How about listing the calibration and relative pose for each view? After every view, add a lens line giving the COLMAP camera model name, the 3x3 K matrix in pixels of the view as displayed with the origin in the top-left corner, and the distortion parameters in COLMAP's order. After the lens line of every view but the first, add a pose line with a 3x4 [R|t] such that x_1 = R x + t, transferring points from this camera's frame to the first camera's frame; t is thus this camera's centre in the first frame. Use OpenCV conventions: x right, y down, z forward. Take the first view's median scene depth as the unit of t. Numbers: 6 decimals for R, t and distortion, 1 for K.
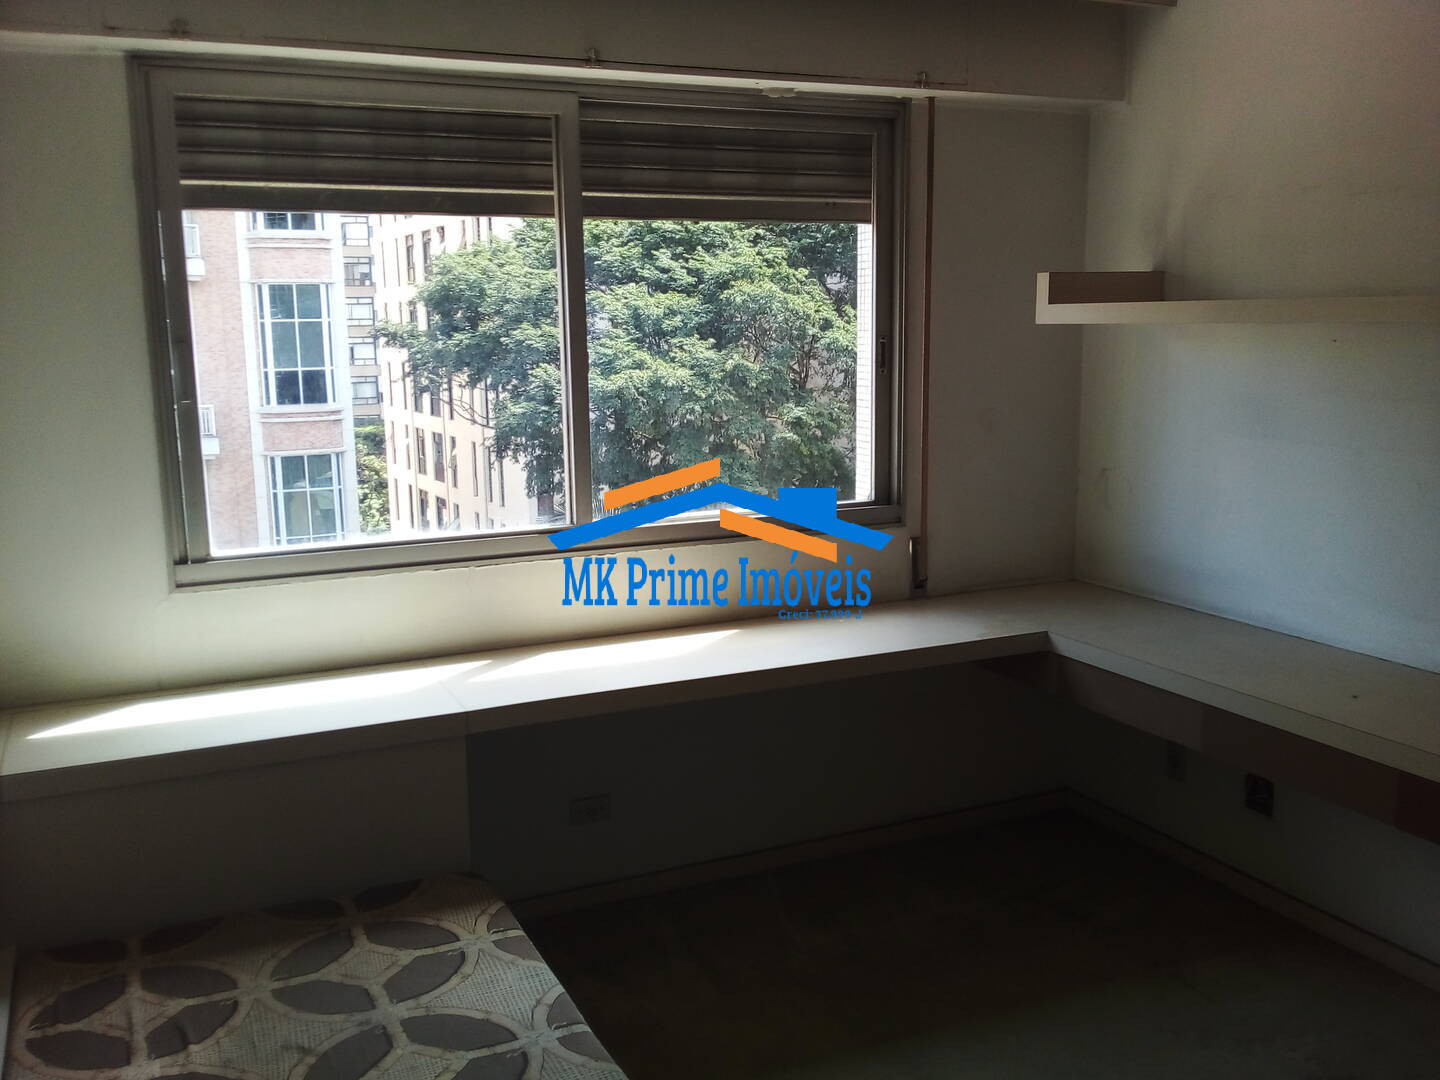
lens RADIAL K [[1374.7, 0, 721.1], [0, 1374.7, 564.6], [0, 0, 1]] dist [0.091409, -0.213994]
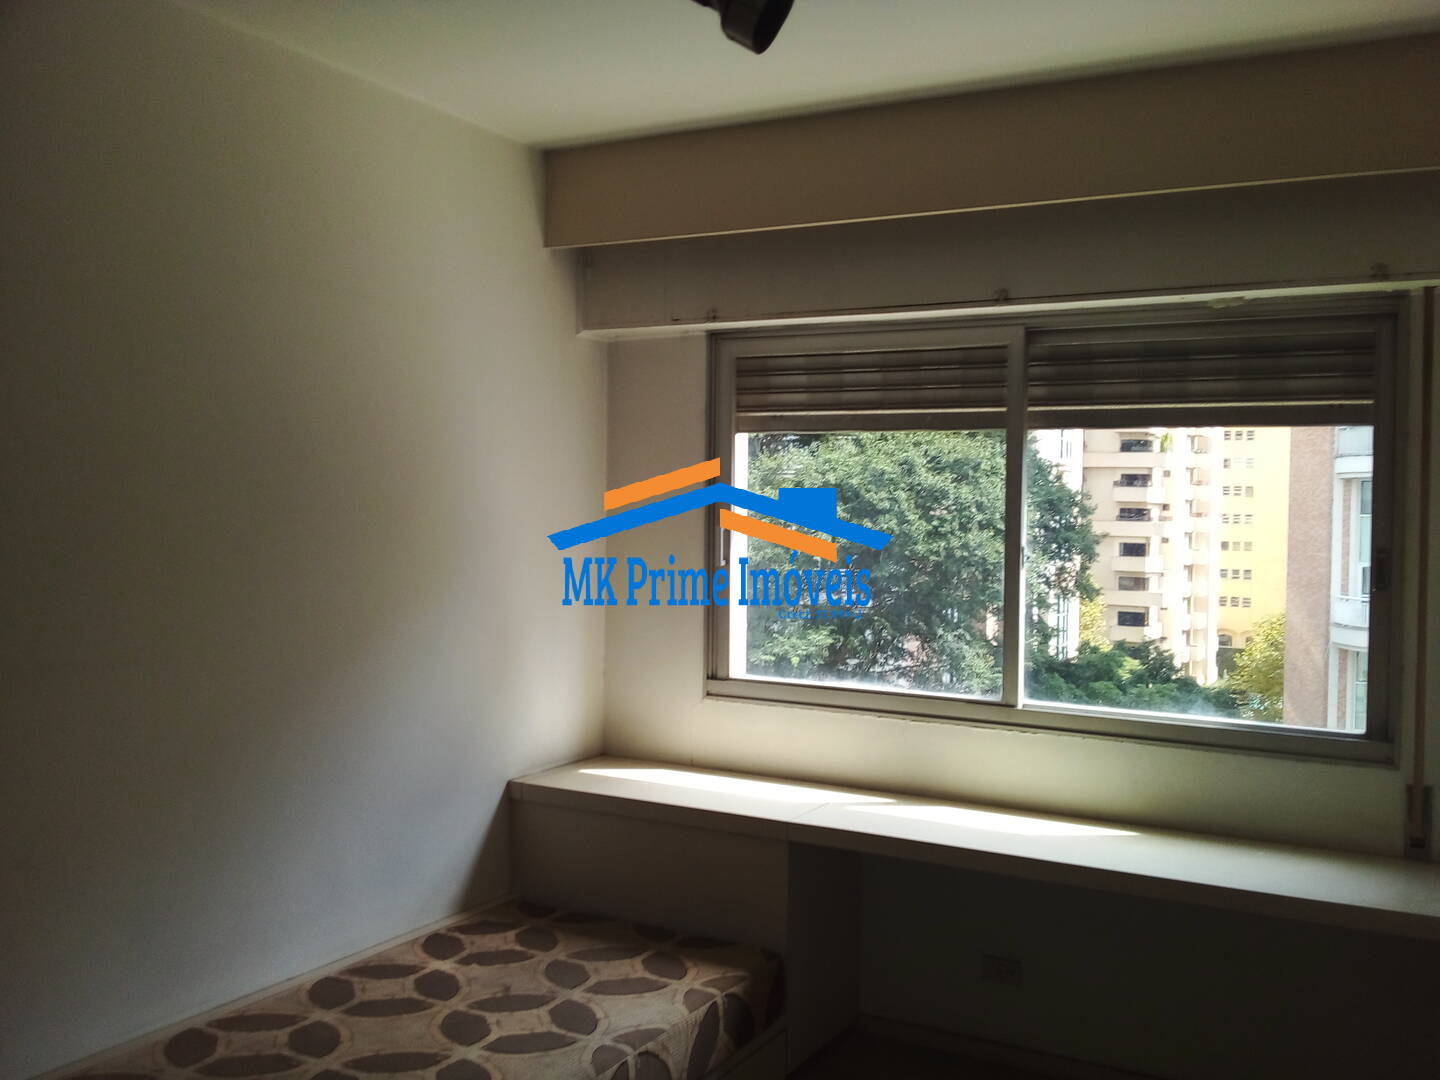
lens RADIAL K [[1328.0, 0, 720.0], [0, 1328.0, 540.0], [0, 0, 1]] dist [0.001655, -0.004411]
pose [[0.577006, 0.038213, -0.815846, 0.711011], [-0.174942, 0.981504, -0.077755, -0.035677], [0.797784, 0.187591, 0.573018, 0.210273]]
